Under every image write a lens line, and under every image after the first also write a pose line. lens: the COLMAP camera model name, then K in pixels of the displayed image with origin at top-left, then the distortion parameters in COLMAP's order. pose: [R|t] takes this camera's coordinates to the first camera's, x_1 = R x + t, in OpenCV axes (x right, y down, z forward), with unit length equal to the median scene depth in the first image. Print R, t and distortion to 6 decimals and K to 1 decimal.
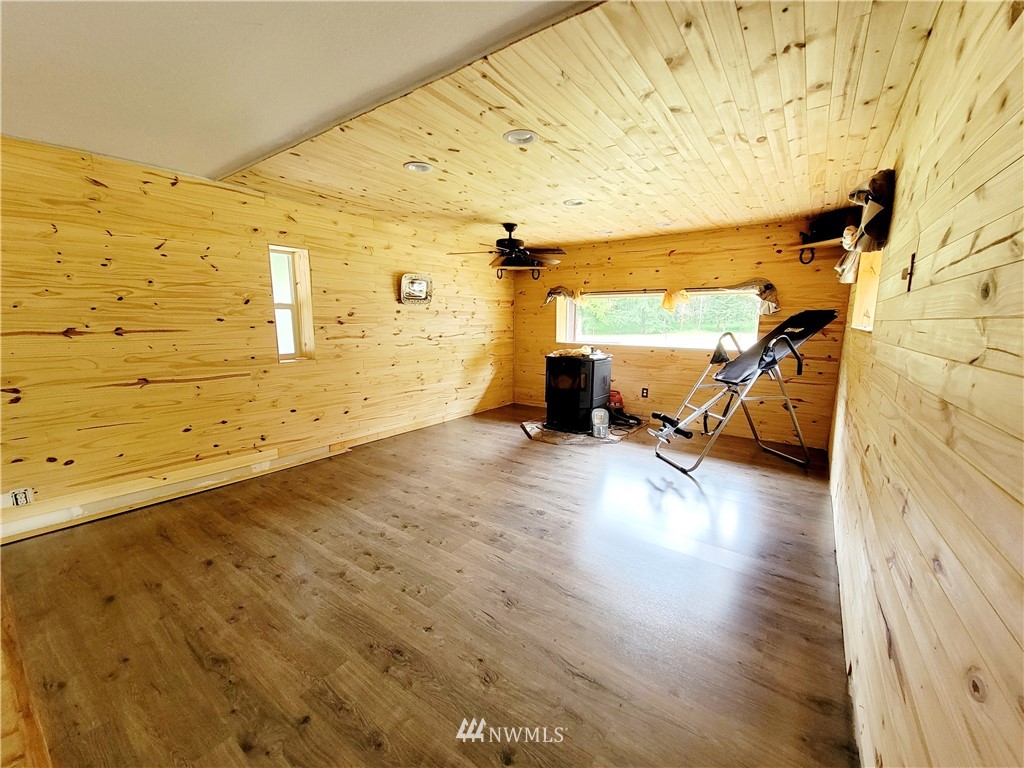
lens RADIAL K [[416.2, 0, 507.7], [0, 416.2, 383.8], [0, 0, 1]] dist [-0.000923, -0.001539]
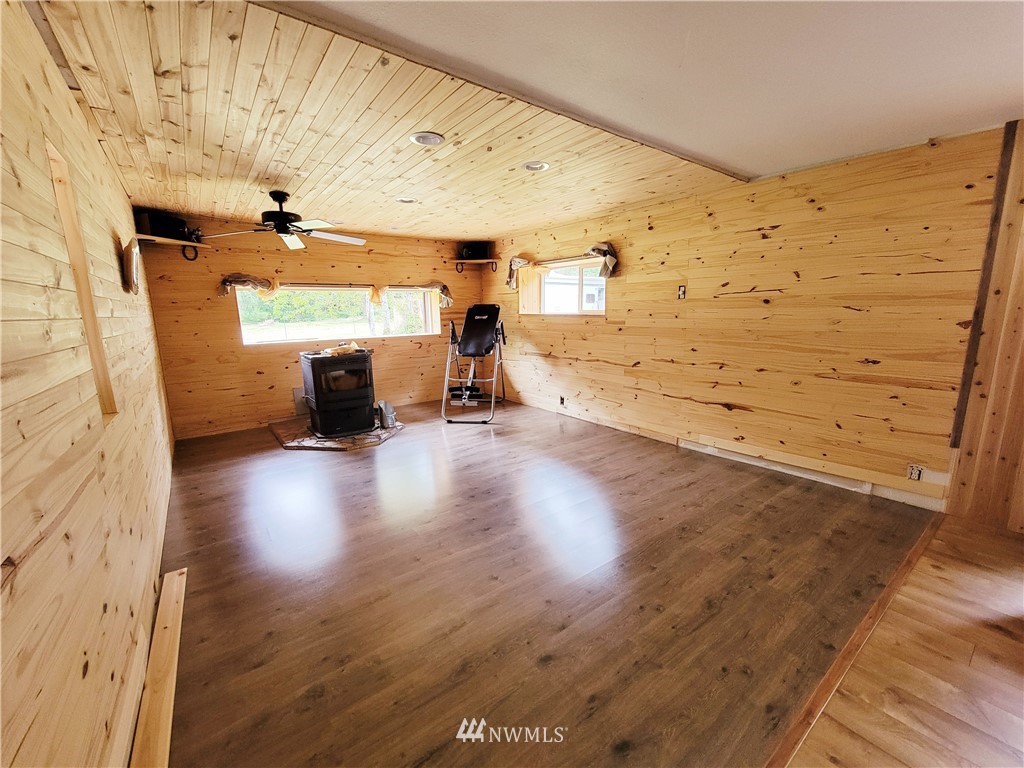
lens RADIAL K [[416.2, 0, 507.5], [0, 416.2, 385.6], [0, 0, 1]] dist [-0.000923, -0.001539]
pose [[0.296911, -0.183396, 0.937128, -0.665613], [0.161021, 0.976946, 0.140172, -0.072883], [-0.941231, 0.109279, 0.319597, 0.390974]]
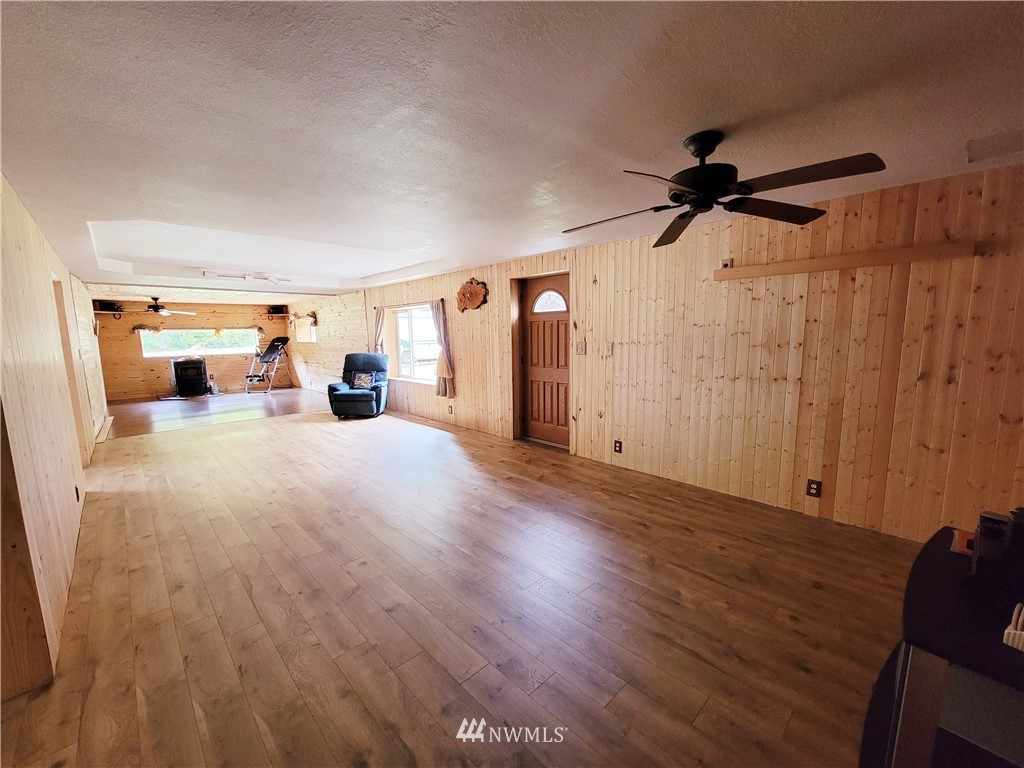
lens RADIAL K [[416.2, 0, 508.4], [0, 416.2, 390.6], [0, 0, 1]] dist [-0.000923, -0.001539]
pose [[0.190458, -0.143995, 0.971077, -1.718242], [0.166006, 0.979662, 0.112709, 0.122979], [-0.967558, 0.139739, 0.210489, -1.049002]]
